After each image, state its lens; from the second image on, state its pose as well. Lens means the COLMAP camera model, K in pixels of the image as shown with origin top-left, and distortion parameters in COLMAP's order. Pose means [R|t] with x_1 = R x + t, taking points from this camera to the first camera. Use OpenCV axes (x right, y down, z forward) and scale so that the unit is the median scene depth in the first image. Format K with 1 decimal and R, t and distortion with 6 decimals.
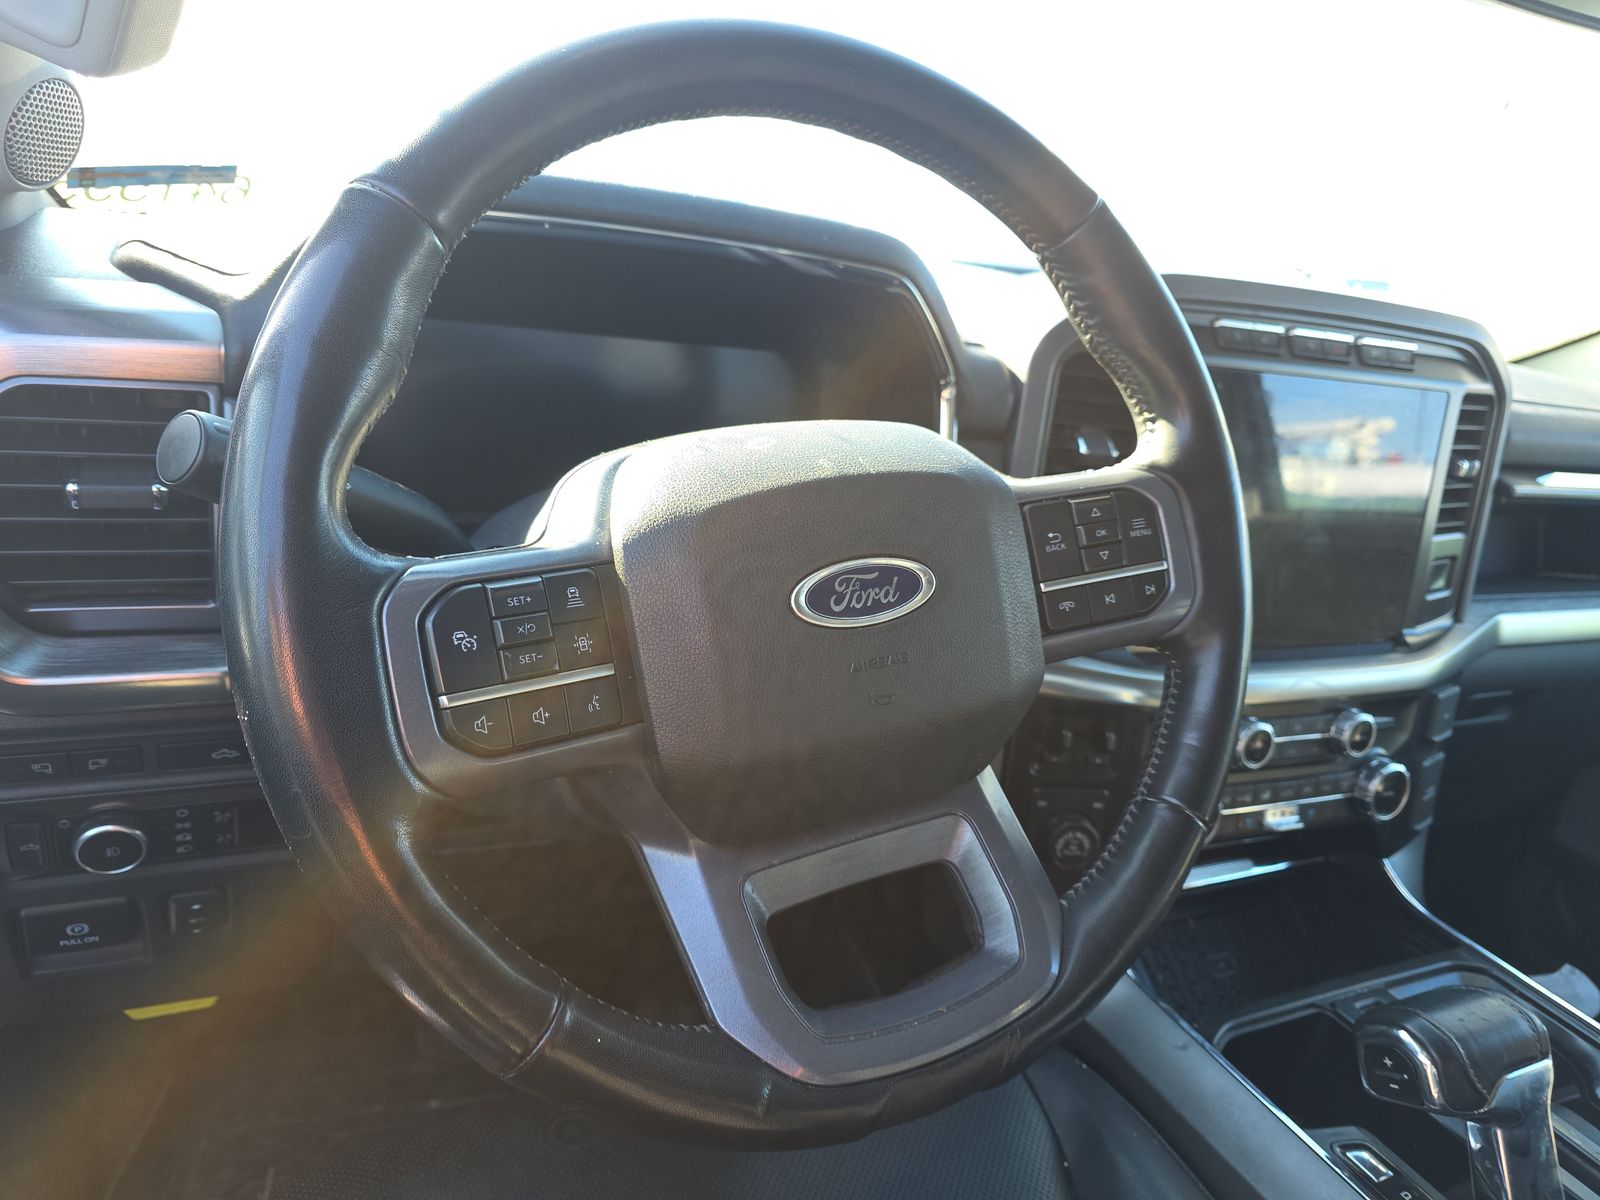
lens RADIAL K [[1080.9, 0, 806.2], [0, 1080.9, 606.5], [0, 0, 1]] dist [0.044342, -0.043728]
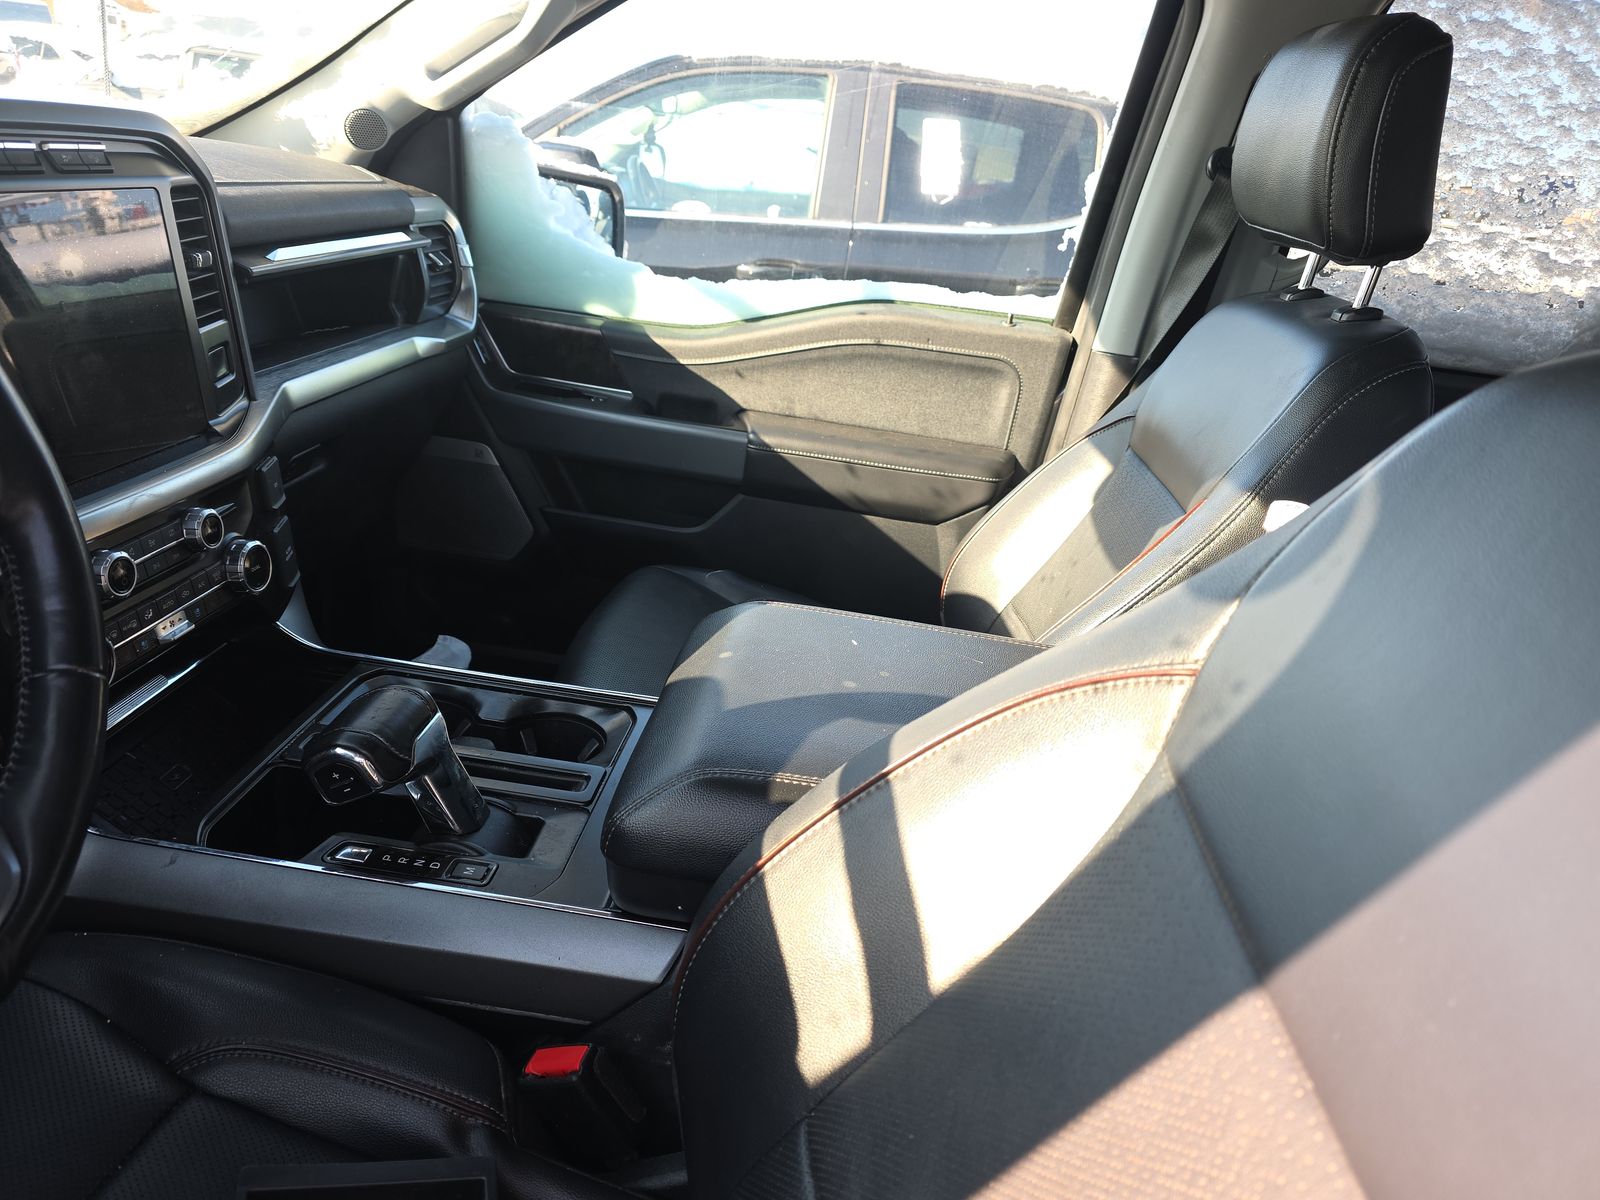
lens RADIAL K [[1080.9, 0, 815.8], [0, 1080.9, 610.9], [0, 0, 1]] dist [0.044342, -0.043728]
pose [[0.518922, -0.399994, 0.755464, -0.035379], [0.220338, 0.916492, 0.333905, -0.037939], [-0.825937, -0.006813, 0.563722, -0.116663]]
